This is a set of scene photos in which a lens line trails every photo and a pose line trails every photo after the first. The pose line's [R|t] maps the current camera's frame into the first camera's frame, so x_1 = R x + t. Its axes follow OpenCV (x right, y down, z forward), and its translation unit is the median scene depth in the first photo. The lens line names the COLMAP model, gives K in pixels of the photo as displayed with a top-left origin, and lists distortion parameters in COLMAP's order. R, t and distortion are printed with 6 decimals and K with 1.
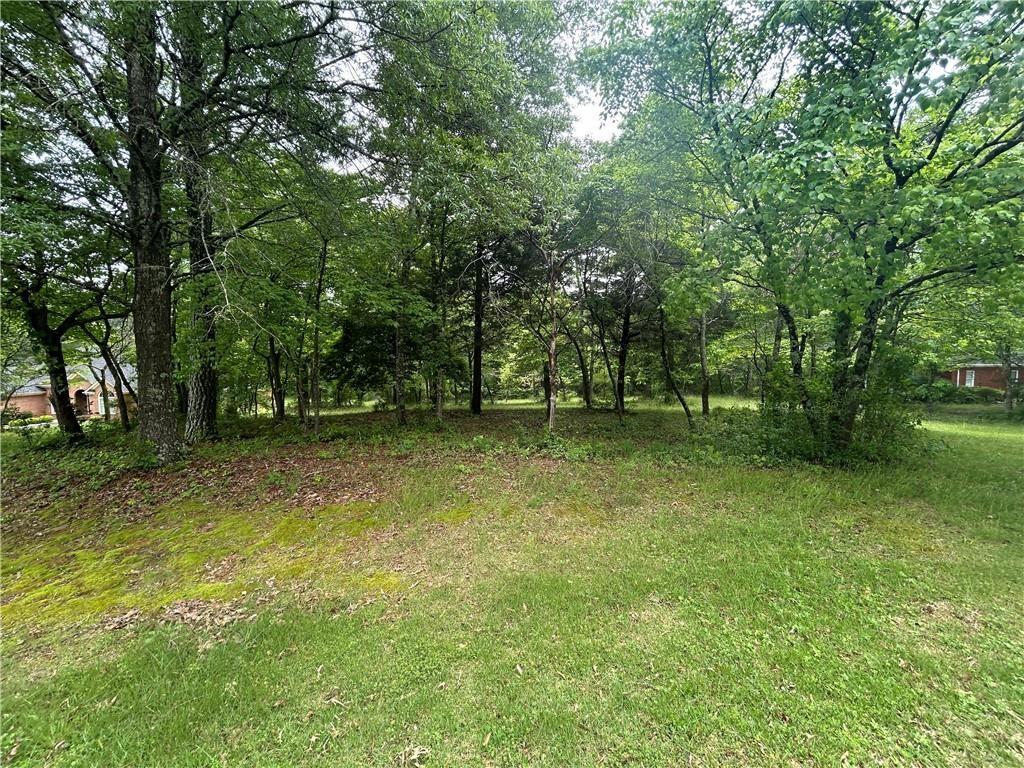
lens RADIAL K [[408.9, 0, 512.0], [0, 408.9, 384.0], [0, 0, 1]] dist [0.000832, 0.000254]
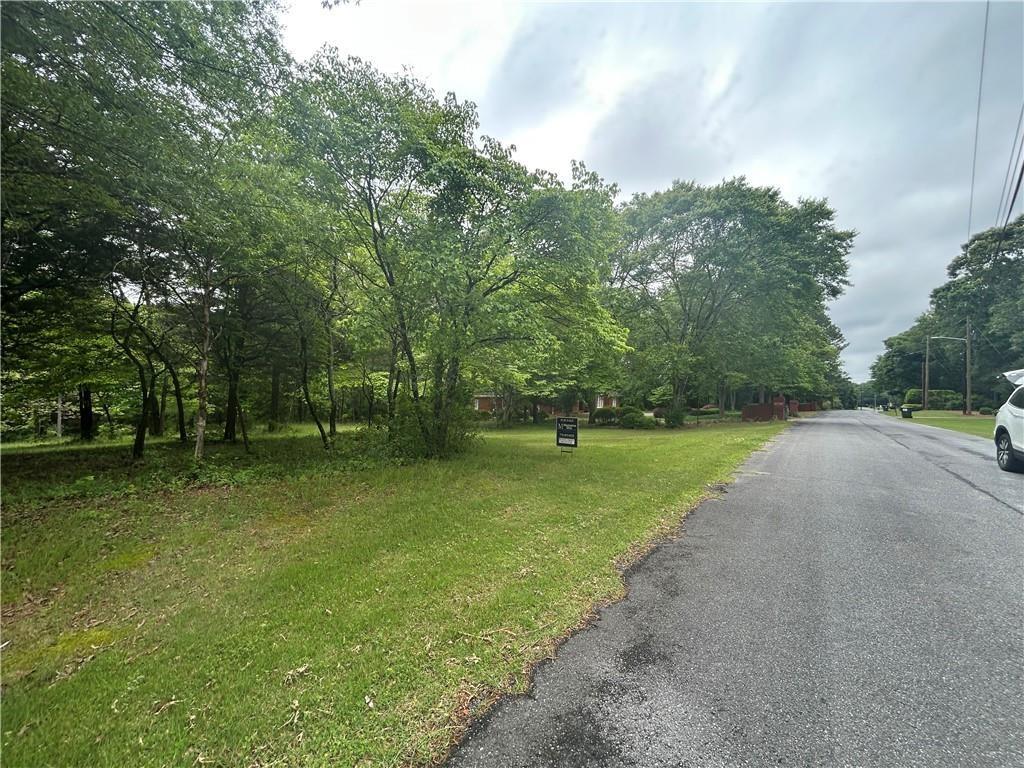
lens RADIAL K [[408.9, 0, 512.0], [0, 408.9, 384.0], [0, 0, 1]] dist [0.000832, 0.000254]
pose [[0.589075, 0.035353, 0.807304, -0.132022], [0.023309, 0.997883, -0.060707, 0.011165], [-0.807742, 0.054578, 0.587004, -0.050958]]
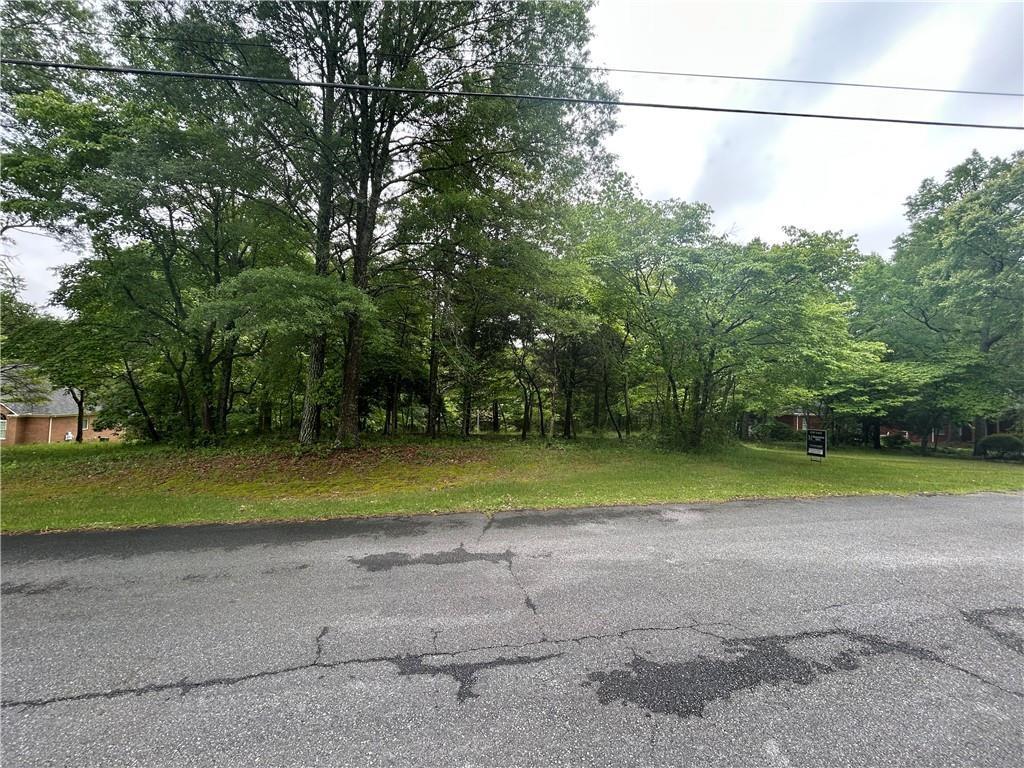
lens RADIAL K [[414.2, 0, 512.5], [0, 414.2, 385.6], [0, 0, 1]] dist [0.000281, 0.000741]
pose [[0.979388, 0.045578, 0.196779, -0.253307], [-0.027591, 0.995265, -0.093201, 0.036754], [-0.200095, 0.085851, 0.976008, -0.428260]]
